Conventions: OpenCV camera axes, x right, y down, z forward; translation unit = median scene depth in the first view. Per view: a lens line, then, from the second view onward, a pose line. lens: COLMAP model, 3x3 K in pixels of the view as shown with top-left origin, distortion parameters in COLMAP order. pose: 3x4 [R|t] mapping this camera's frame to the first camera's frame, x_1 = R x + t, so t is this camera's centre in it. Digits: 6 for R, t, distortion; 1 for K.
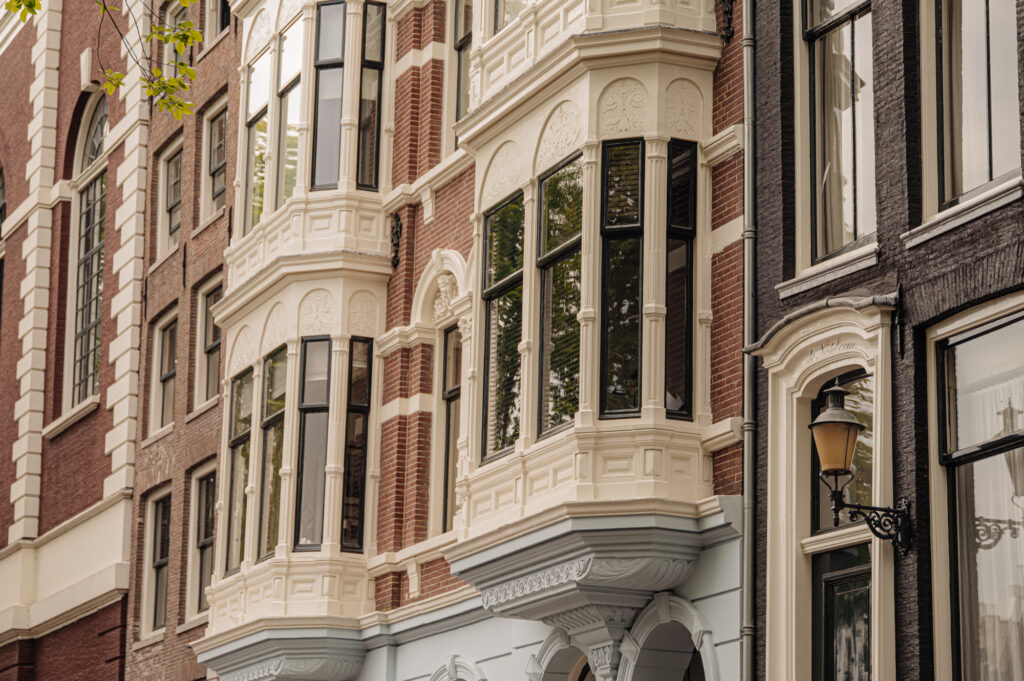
lens RADIAL K [[2487.1, 0, 512.0], [0, 2487.1, 340.5], [0, 0, 1]] dist [-0.004355, -0.031157]
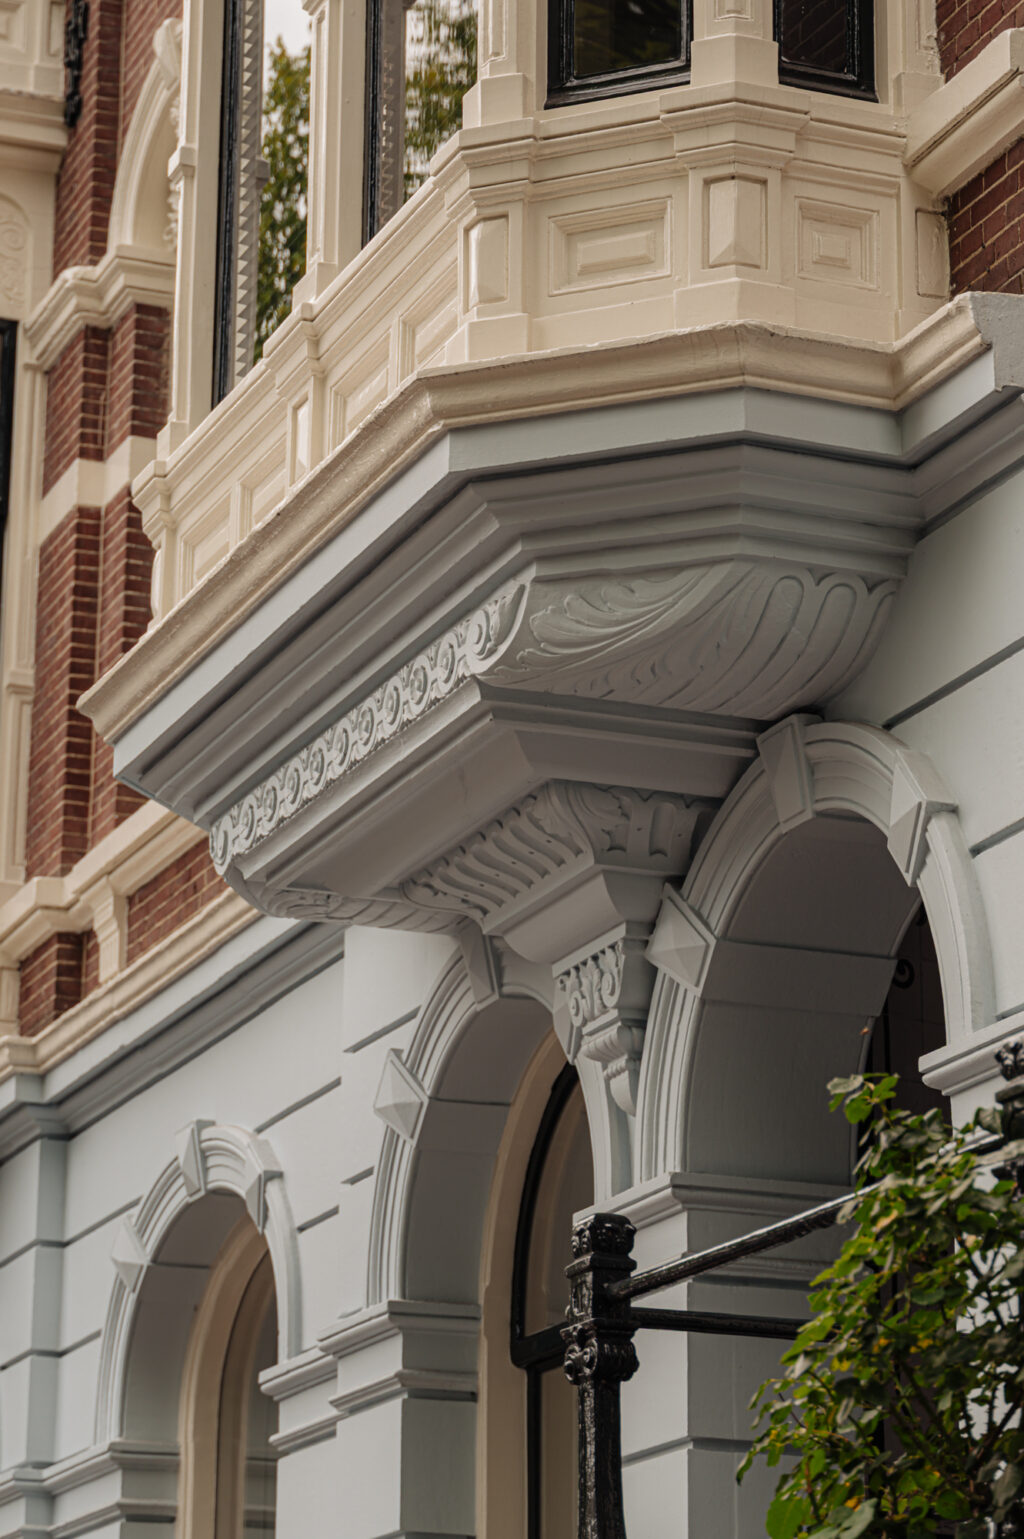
lens RADIAL K [[4242.6, 0, 512.0], [0, 4242.6, 769.5], [0, 0, 1]] dist [0.182027, 0.156913]
pose [[0.999490, -0.021294, -0.023809, 0.034356], [0.020092, 0.998566, -0.049630, 0.110259], [0.024832, 0.049127, 0.998484, 0.431315]]
